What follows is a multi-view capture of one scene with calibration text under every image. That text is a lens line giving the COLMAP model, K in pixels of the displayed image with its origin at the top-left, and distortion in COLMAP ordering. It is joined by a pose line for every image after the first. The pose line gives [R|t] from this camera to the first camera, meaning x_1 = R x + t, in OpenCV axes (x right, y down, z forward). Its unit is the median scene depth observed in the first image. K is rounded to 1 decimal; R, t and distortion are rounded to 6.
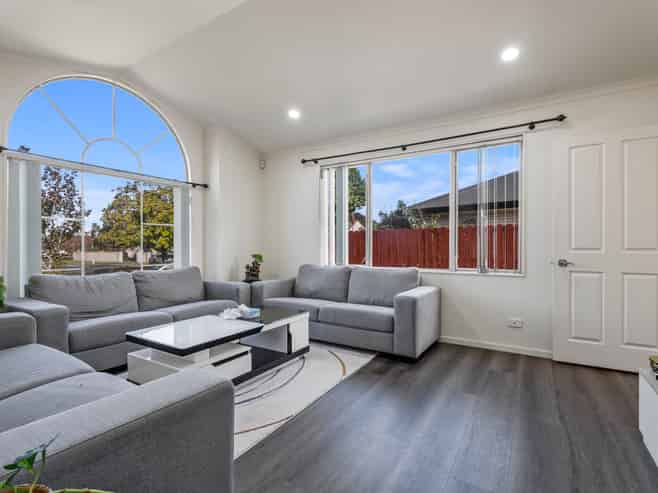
lens RADIAL K [[328.8, 0, 329.0], [0, 328.8, 246.5], [0, 0, 1]] dist [0.000027, -0.000017]
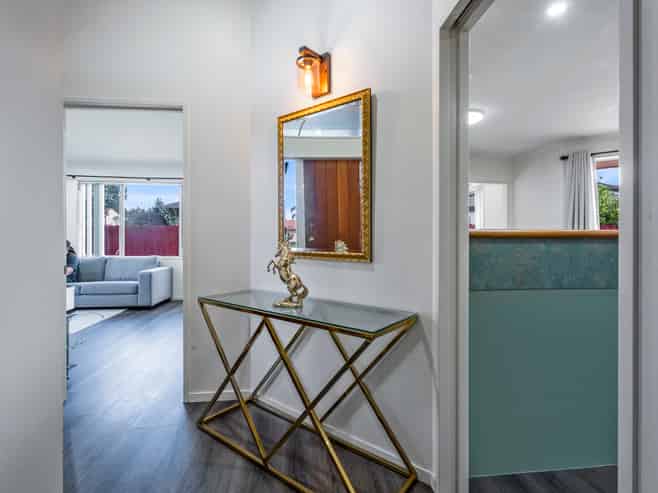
lens RADIAL K [[337.9, 0, 329.0], [0, 337.9, 246.5], [0, 0, 1]] dist [0.001203, 0.000163]
pose [[0.793453, -0.008215, 0.608576, -0.059438], [-0.005561, 0.999769, 0.020745, -0.017294], [-0.608606, -0.019845, 0.793225, -0.729210]]
